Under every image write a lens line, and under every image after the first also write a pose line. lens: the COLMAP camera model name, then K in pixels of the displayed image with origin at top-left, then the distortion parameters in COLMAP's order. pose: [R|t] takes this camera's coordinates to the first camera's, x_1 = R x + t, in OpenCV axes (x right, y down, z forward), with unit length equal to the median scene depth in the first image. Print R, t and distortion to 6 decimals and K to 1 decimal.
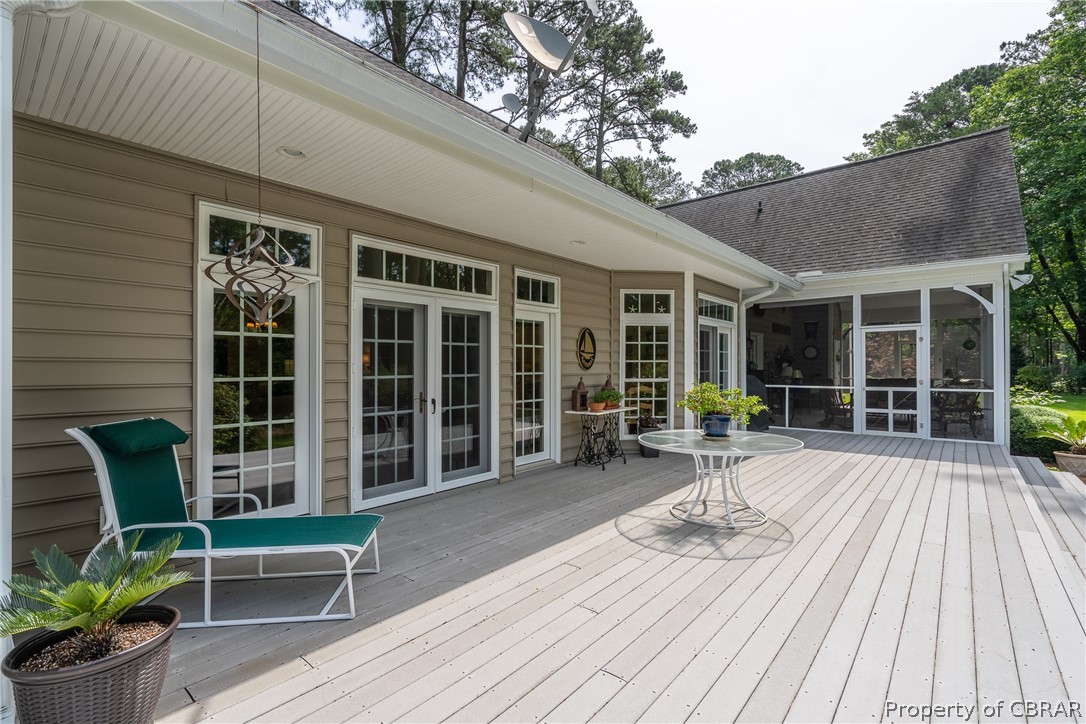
lens RADIAL K [[491.6, 0, 543.0], [0, 491.6, 362.0], [0, 0, 1]] dist [-0.000201, -0.000288]
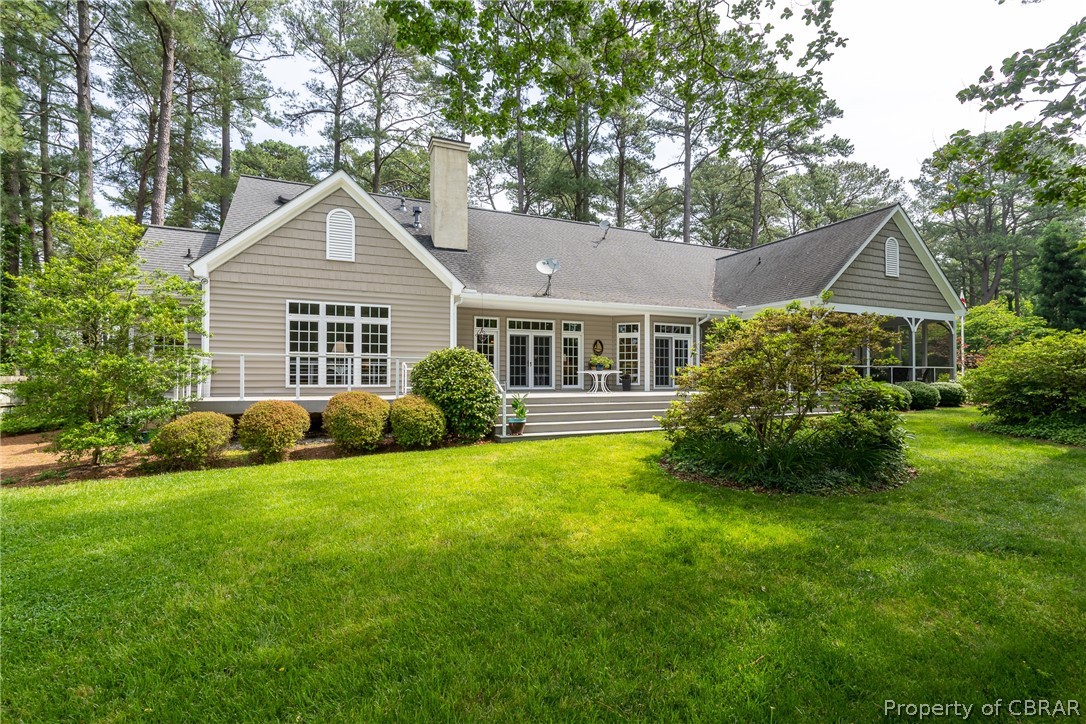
lens RADIAL K [[491.6, 0, 543.0], [0, 491.6, 362.0], [0, 0, 1]] dist [-0.000201, -0.000288]
pose [[0.895722, -0.007476, -0.444552, 0.909259], [-0.001383, 0.999807, -0.019599, 0.092950], [0.444612, 0.018170, 0.895539, -1.343095]]
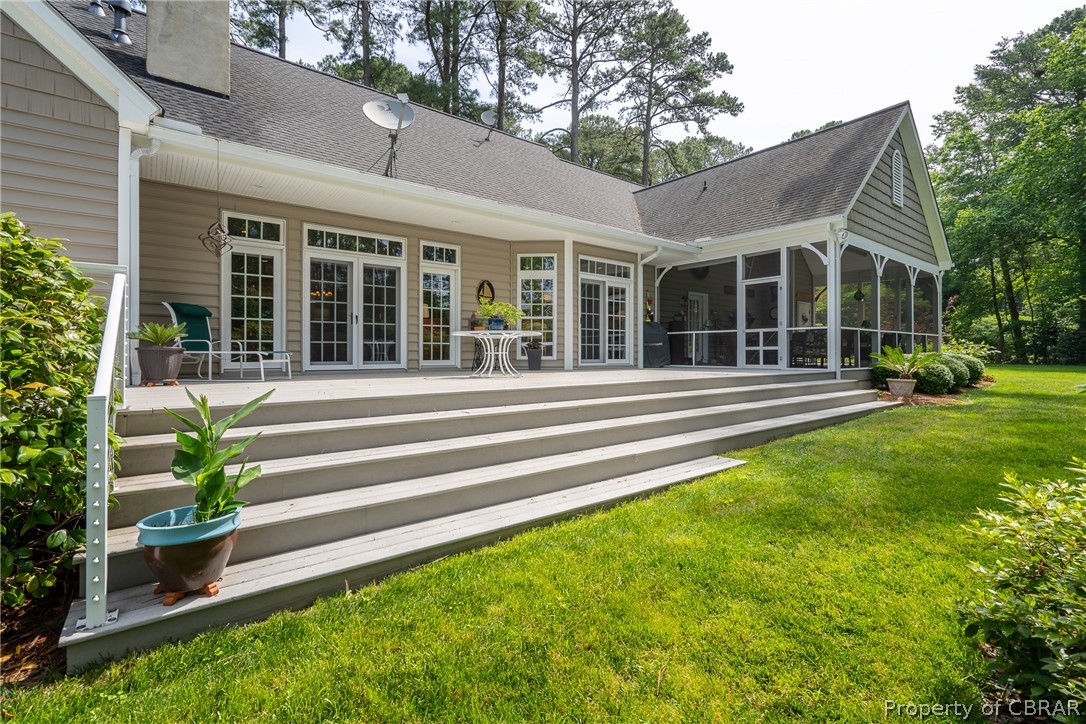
lens RADIAL K [[489.4, 0, 537.8], [0, 489.4, 347.5], [0, 0, 1]] dist [-0.001301, 0.000478]
pose [[0.980577, 0.002642, -0.196114, 0.492384], [-0.002591, 0.999997, 0.000514, 0.122207], [0.196115, 0.000005, 0.980581, -0.380373]]
